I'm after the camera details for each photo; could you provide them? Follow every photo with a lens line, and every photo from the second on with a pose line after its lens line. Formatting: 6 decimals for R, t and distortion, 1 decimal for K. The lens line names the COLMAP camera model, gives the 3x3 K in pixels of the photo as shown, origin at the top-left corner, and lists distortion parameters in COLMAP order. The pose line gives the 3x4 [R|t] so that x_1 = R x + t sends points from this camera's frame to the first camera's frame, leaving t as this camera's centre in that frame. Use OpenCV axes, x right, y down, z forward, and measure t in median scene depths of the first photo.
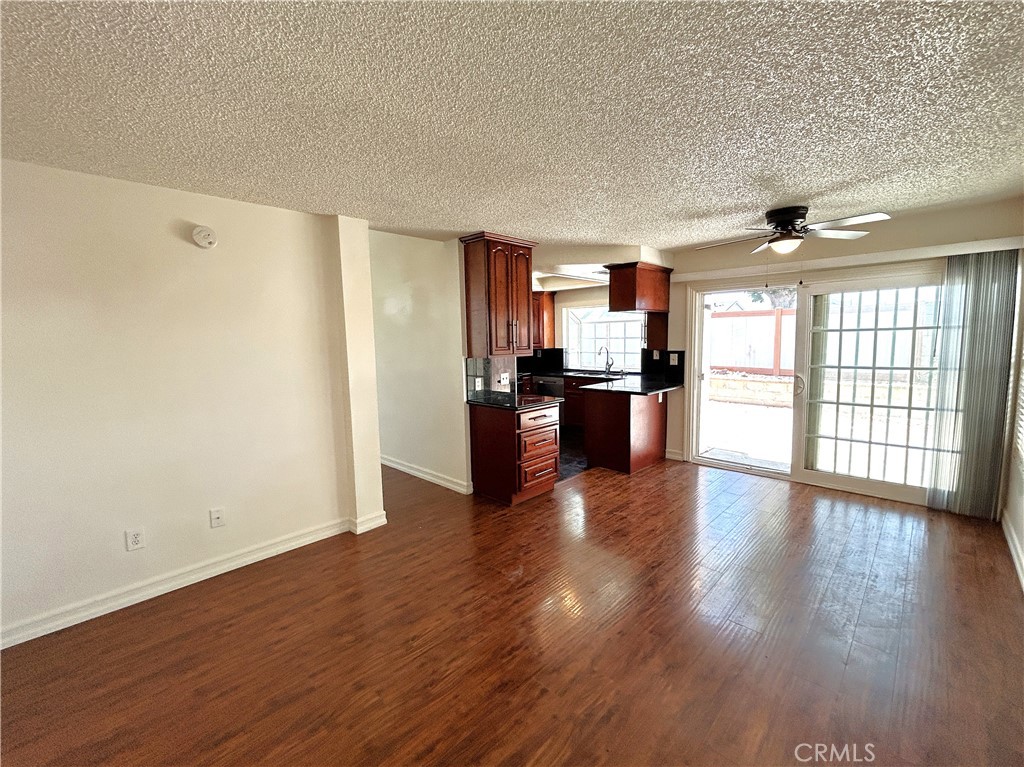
lens RADIAL K [[423.1, 0, 512.2], [0, 423.1, 383.8], [0, 0, 1]] dist [0.000629, 0.000345]
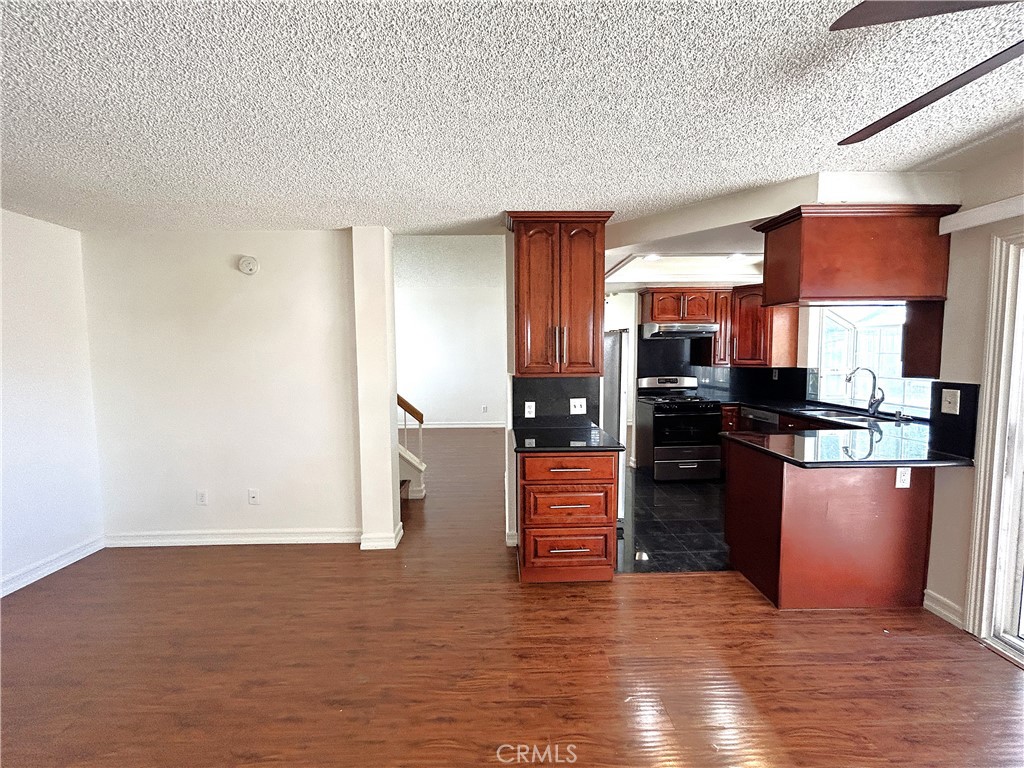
lens RADIAL K [[423.1, 0, 512.2], [0, 423.1, 384.3], [0, 0, 1]] dist [0.000629, 0.000345]
pose [[0.721550, 0.066698, -0.689143, 0.435993], [-0.082223, 0.996560, 0.010362, -0.051683], [0.687463, 0.049186, 0.724552, 0.419950]]
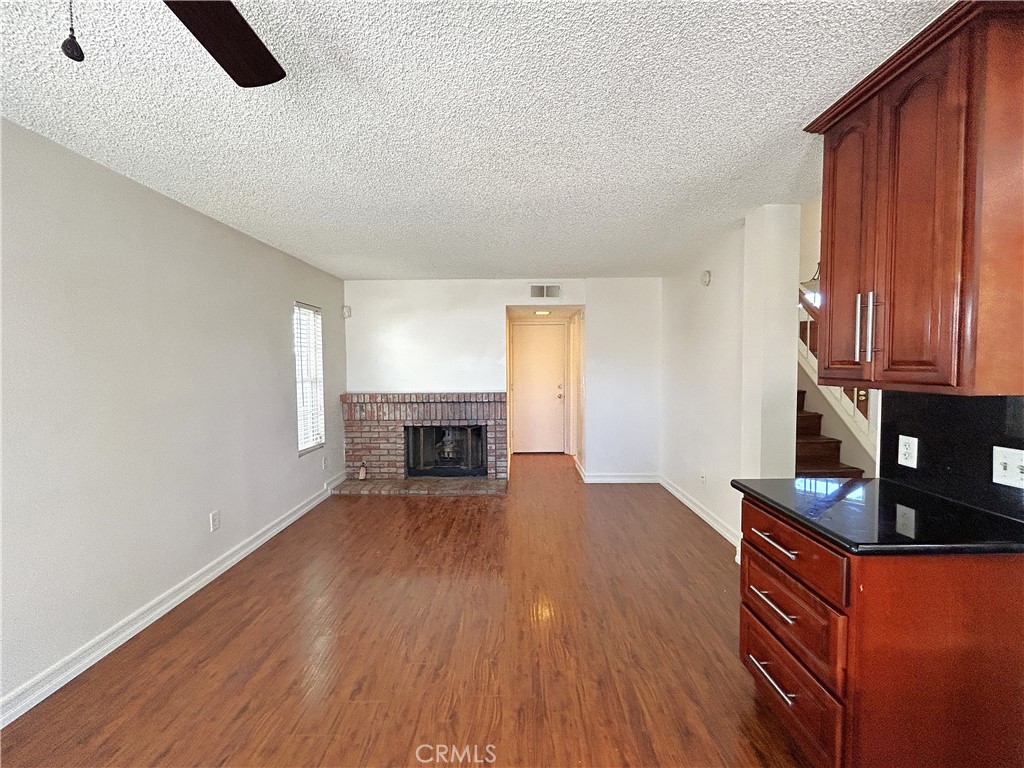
lens RADIAL K [[429.0, 0, 513.8], [0, 429.0, 382.7], [0, 0, 1]] dist [0.000227, 0.000134]
pose [[-0.715639, 0.059985, -0.695890, 0.490359], [-0.049994, 0.989351, 0.136694, -0.104779], [0.696679, 0.132614, -0.705019, 1.035382]]
